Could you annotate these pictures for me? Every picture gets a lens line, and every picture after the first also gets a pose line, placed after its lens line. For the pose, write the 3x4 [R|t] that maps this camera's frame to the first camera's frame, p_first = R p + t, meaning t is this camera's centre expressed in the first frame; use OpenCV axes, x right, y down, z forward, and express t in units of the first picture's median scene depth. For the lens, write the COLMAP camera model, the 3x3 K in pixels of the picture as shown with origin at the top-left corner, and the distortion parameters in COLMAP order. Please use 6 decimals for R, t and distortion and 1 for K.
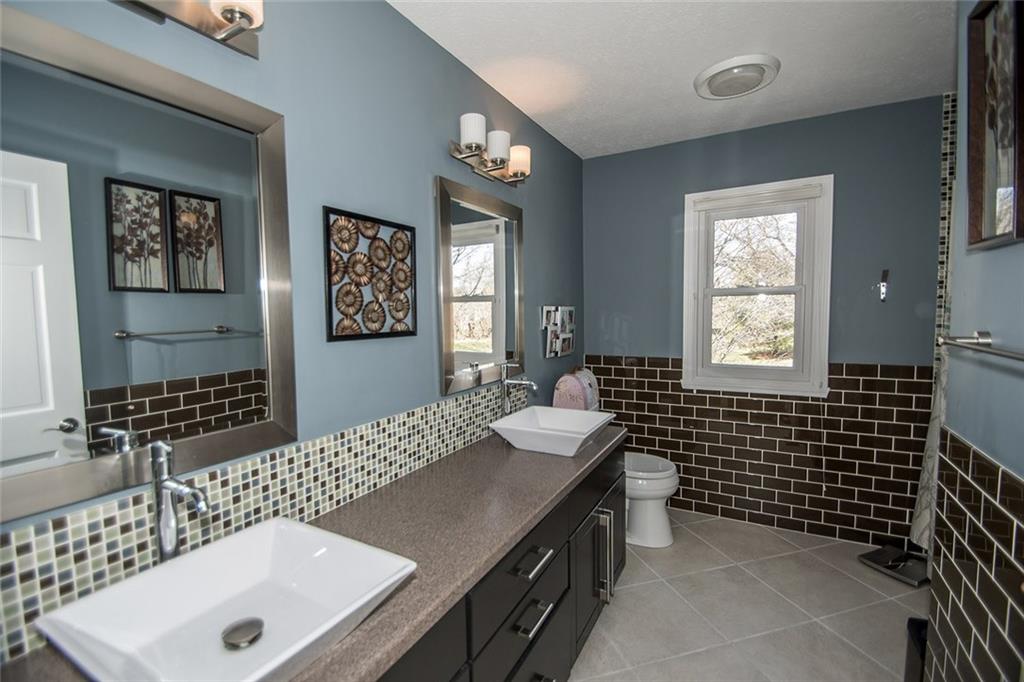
lens RADIAL K [[448.3, 0, 506.6], [0, 448.3, 348.5], [0, 0, 1]] dist [-0.001909, -0.003696]
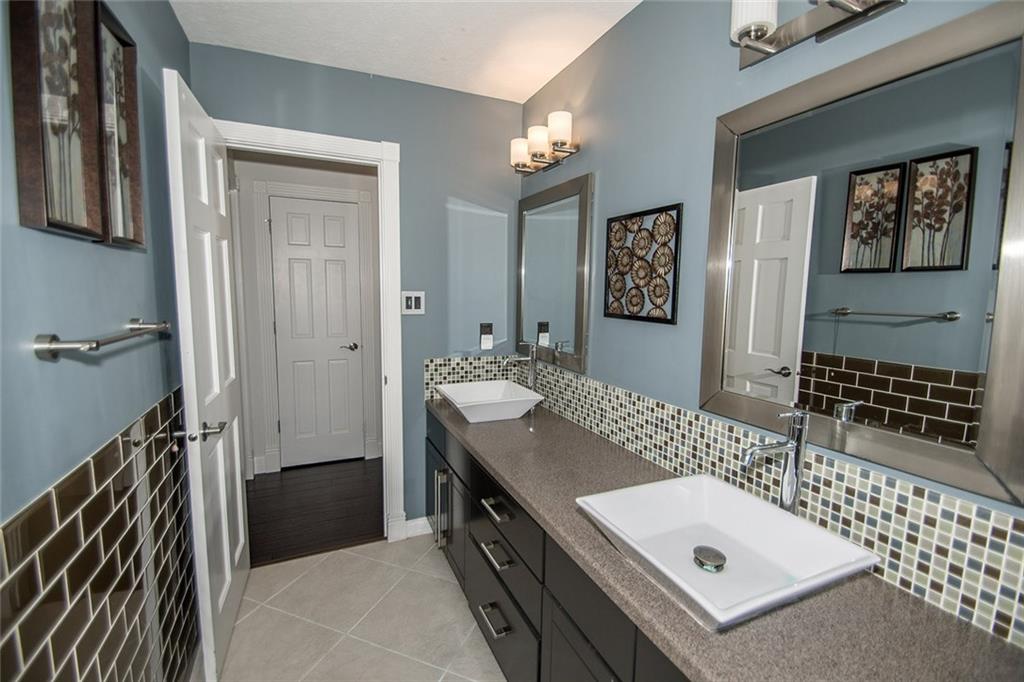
lens RADIAL K [[448.3, 0, 507.9], [0, 448.3, 341.4], [0, 0, 1]] dist [-0.001909, -0.003696]
pose [[-0.597903, 0.110160, -0.793963, 0.732191], [-0.062731, 0.981043, 0.183357, -0.143834], [0.799110, 0.159436, -0.579658, 1.286696]]
